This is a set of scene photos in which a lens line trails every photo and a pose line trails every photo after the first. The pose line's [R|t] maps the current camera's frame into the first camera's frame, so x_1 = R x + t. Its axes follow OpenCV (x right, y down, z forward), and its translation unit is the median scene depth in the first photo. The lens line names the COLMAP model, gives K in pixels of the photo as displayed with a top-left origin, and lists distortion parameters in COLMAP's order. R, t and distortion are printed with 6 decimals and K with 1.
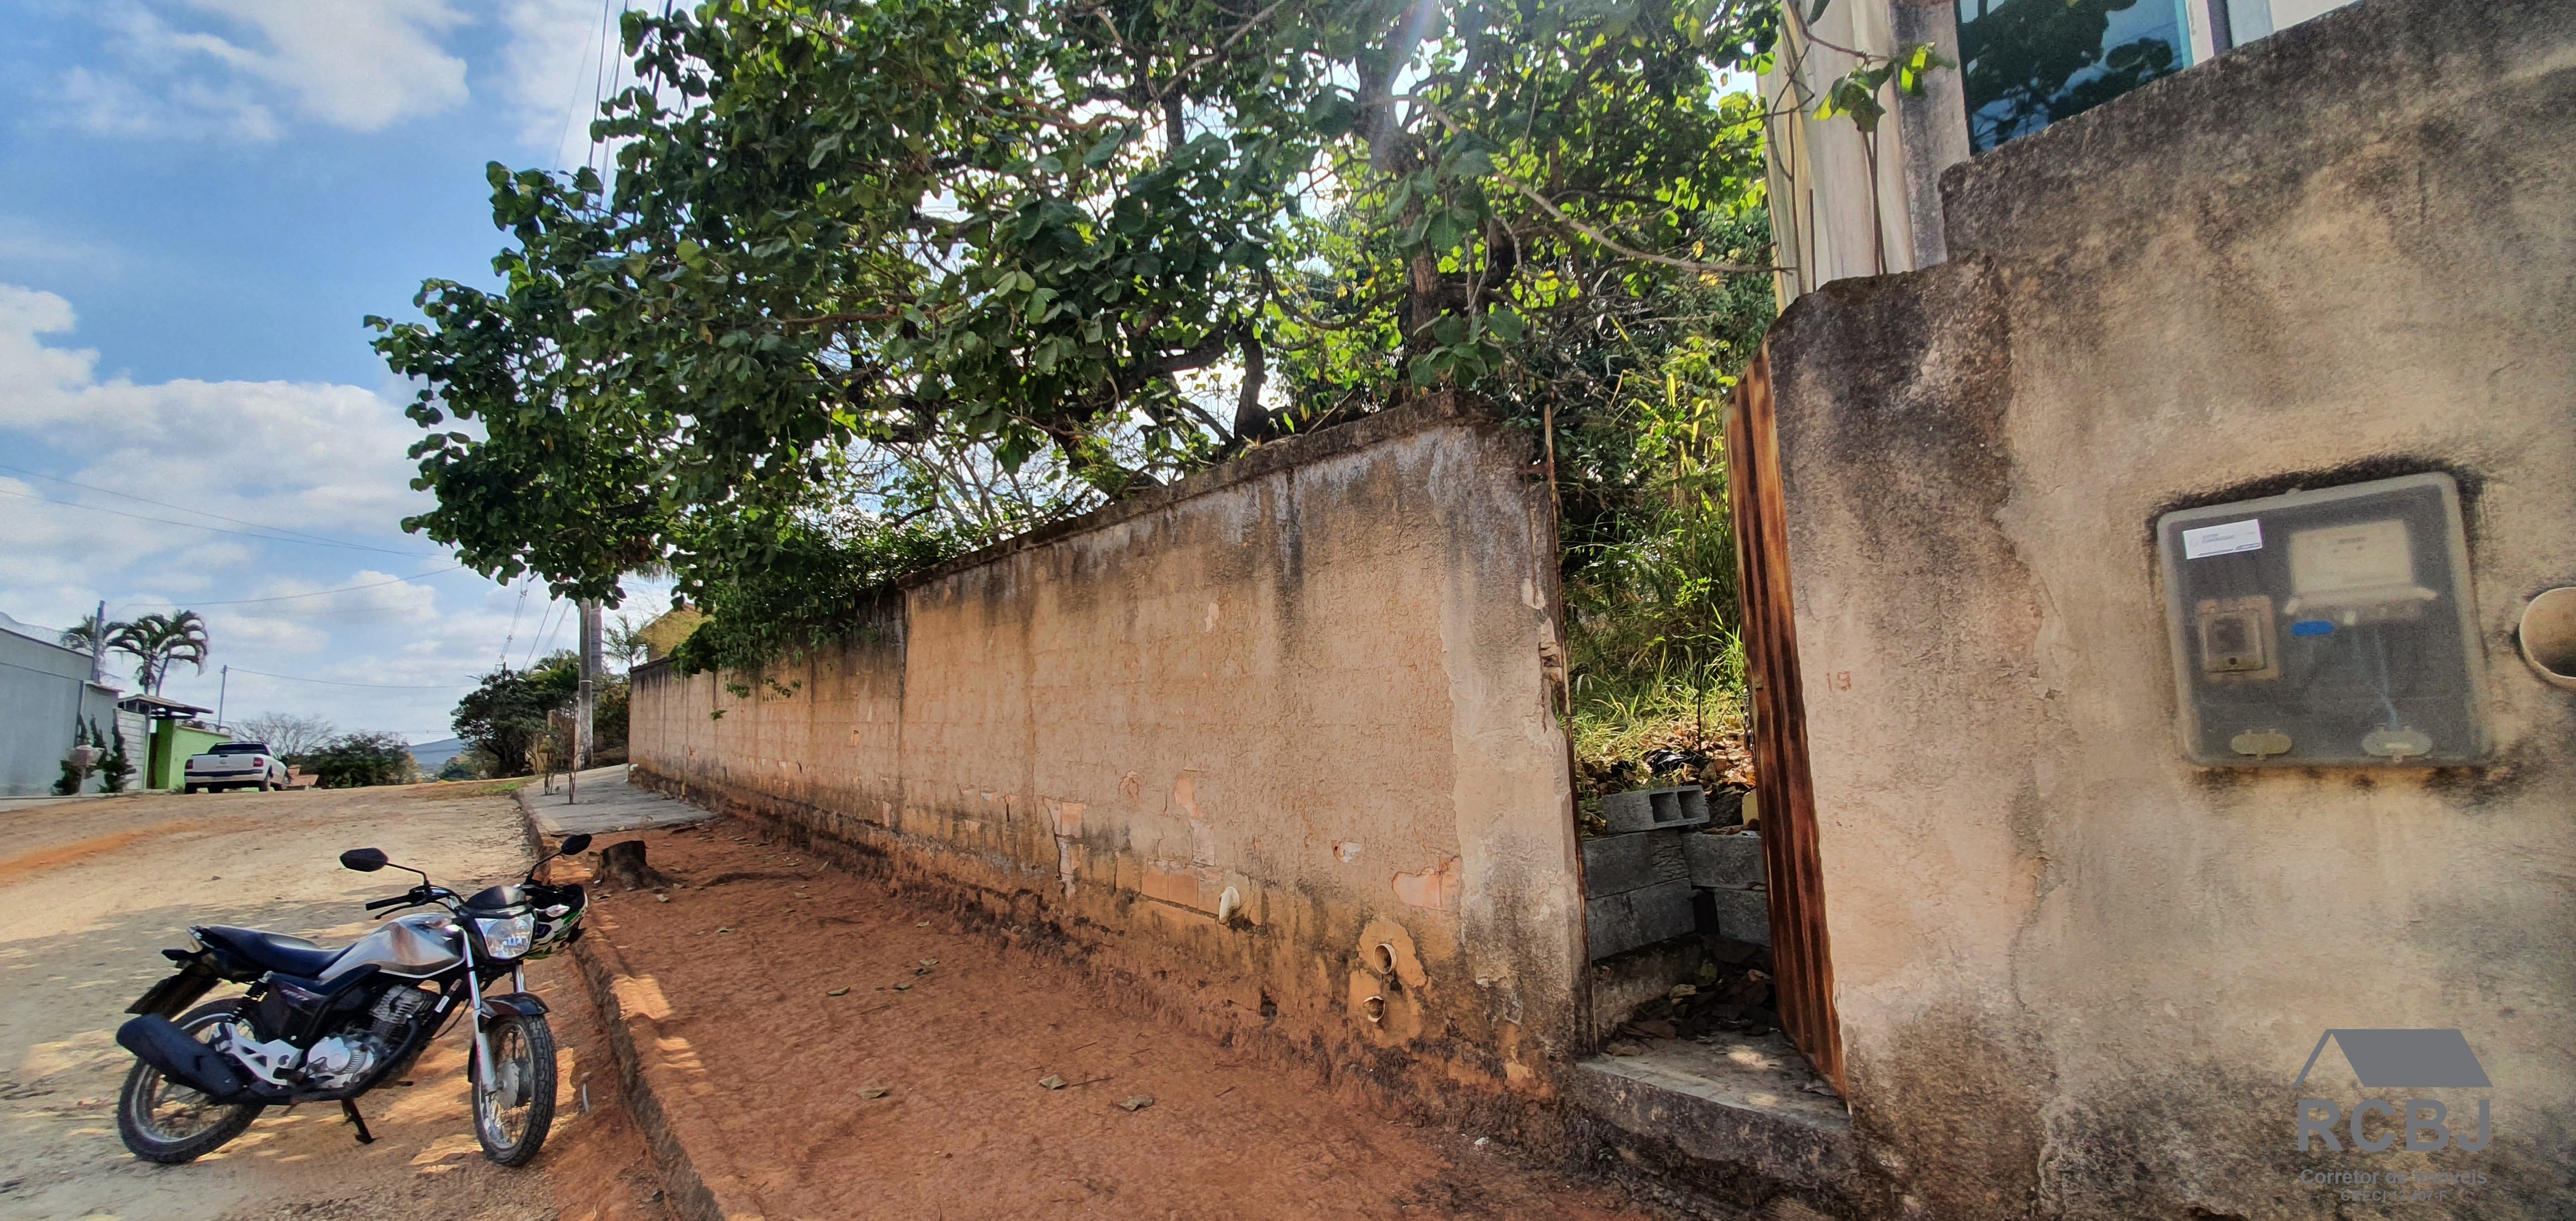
lens RADIAL K [[1043.5, 0, 1287.9], [0, 1043.5, 617.4], [0, 0, 1]] dist [-0.000361, -0.000010]
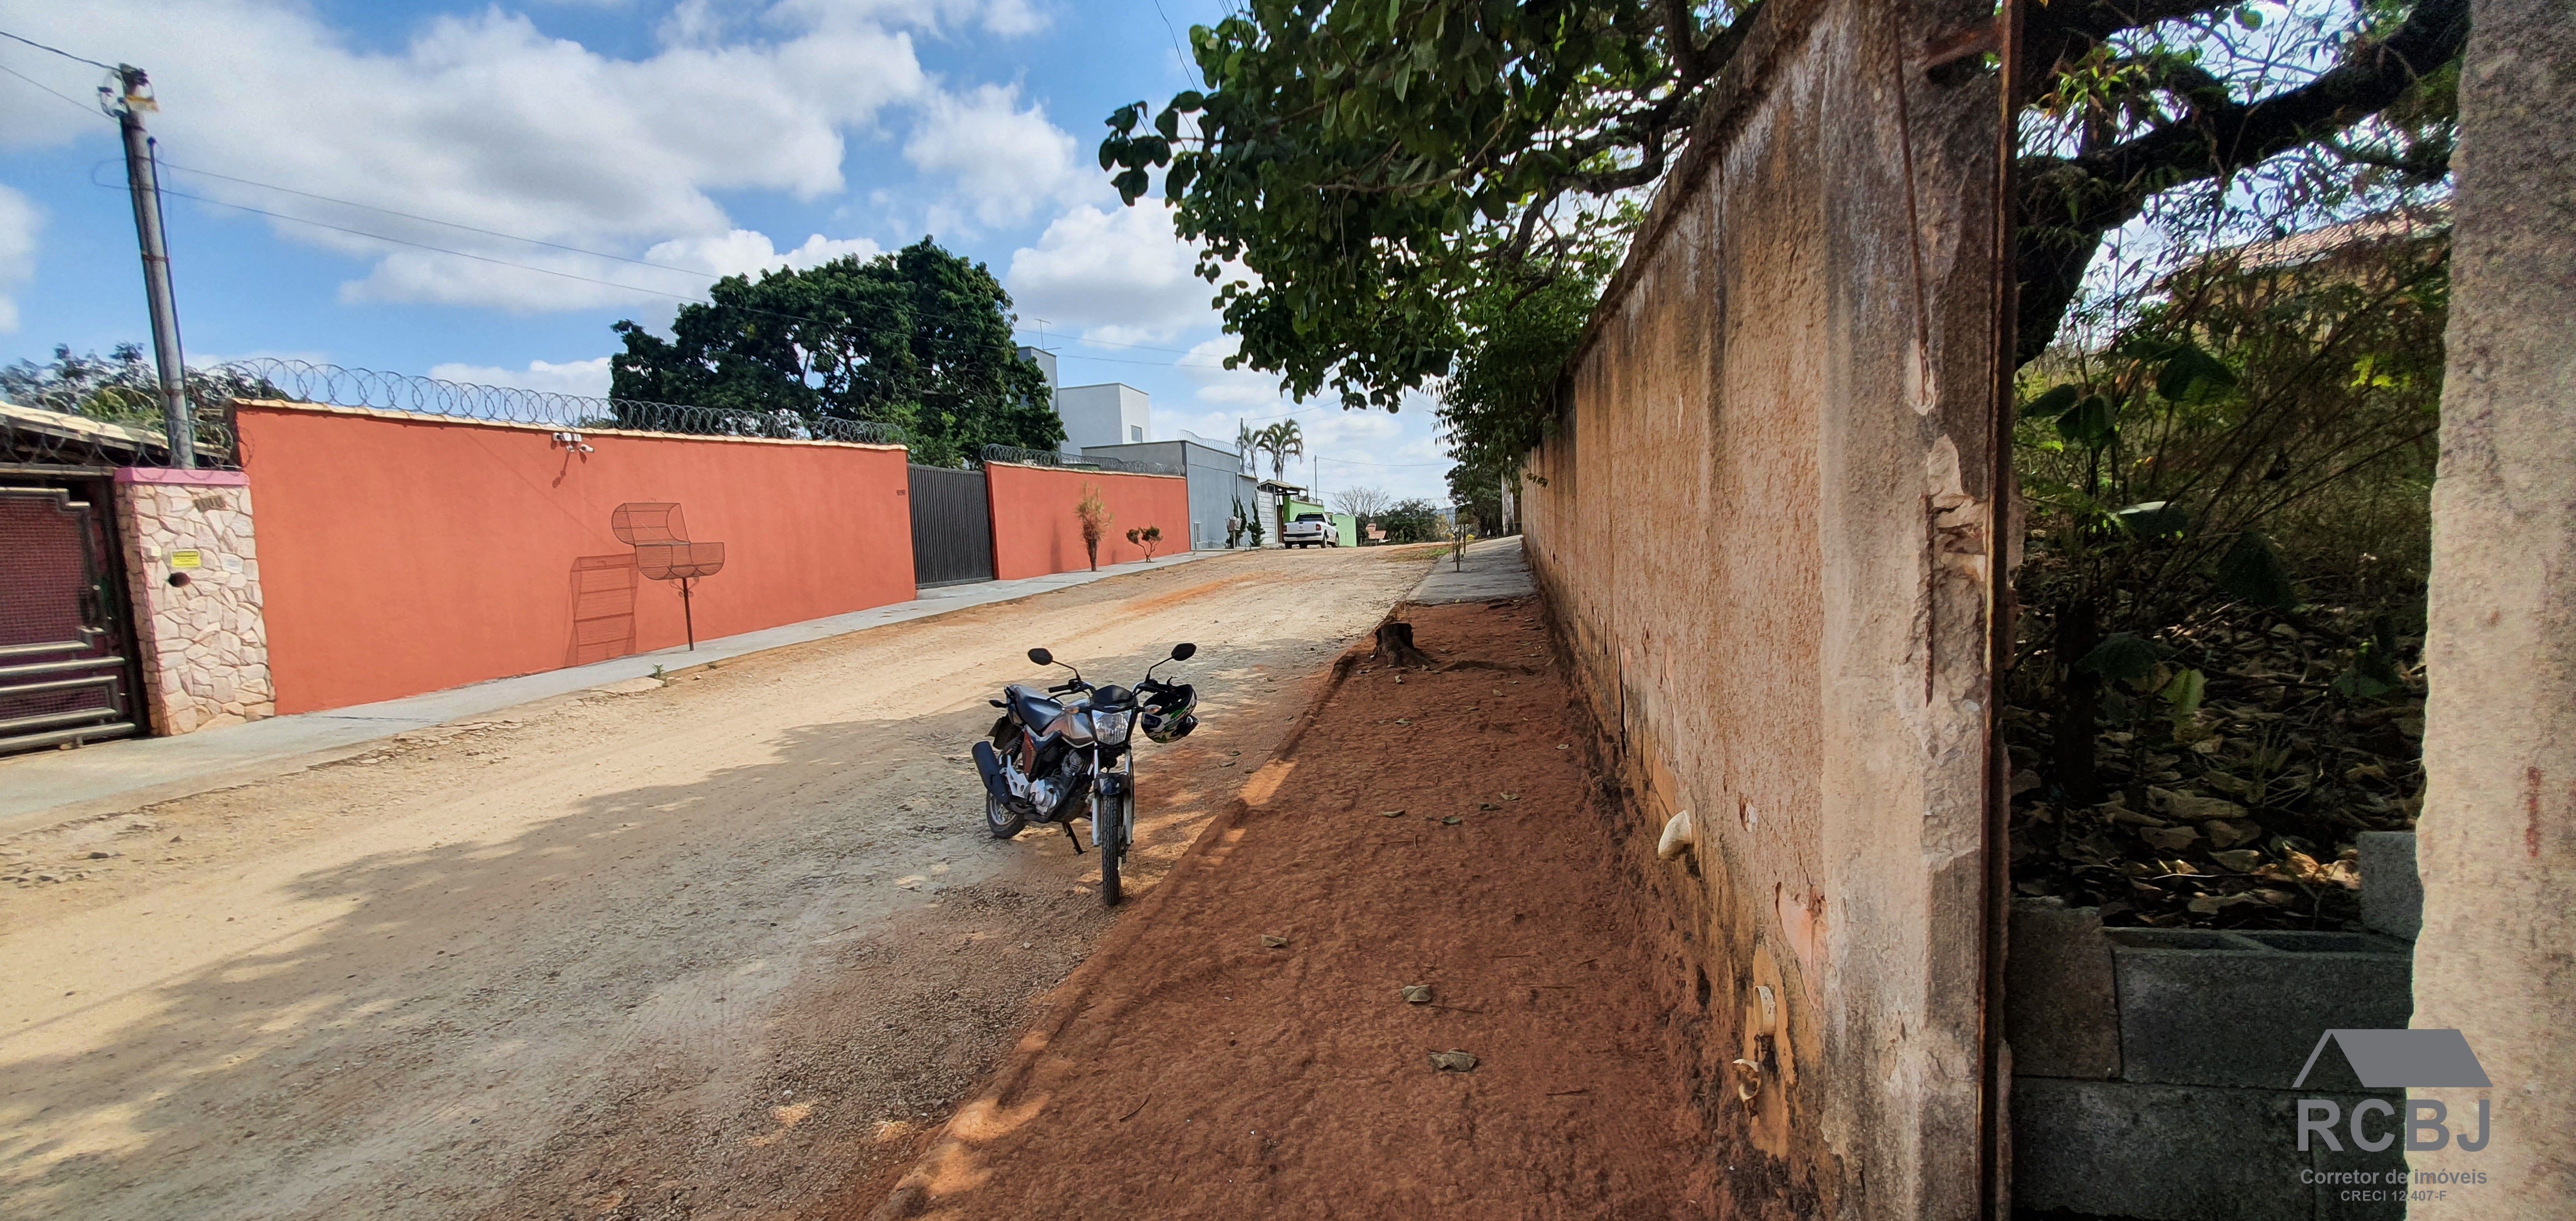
lens RADIAL K [[1043.5, 0, 1287.9], [0, 1043.5, 617.4], [0, 0, 1]] dist [-0.000361, -0.000010]
pose [[0.622815, 0.077092, -0.778562, 0.191010], [0.111044, 0.976349, 0.185507, -0.016141], [0.774448, -0.201991, 0.599524, 0.248384]]
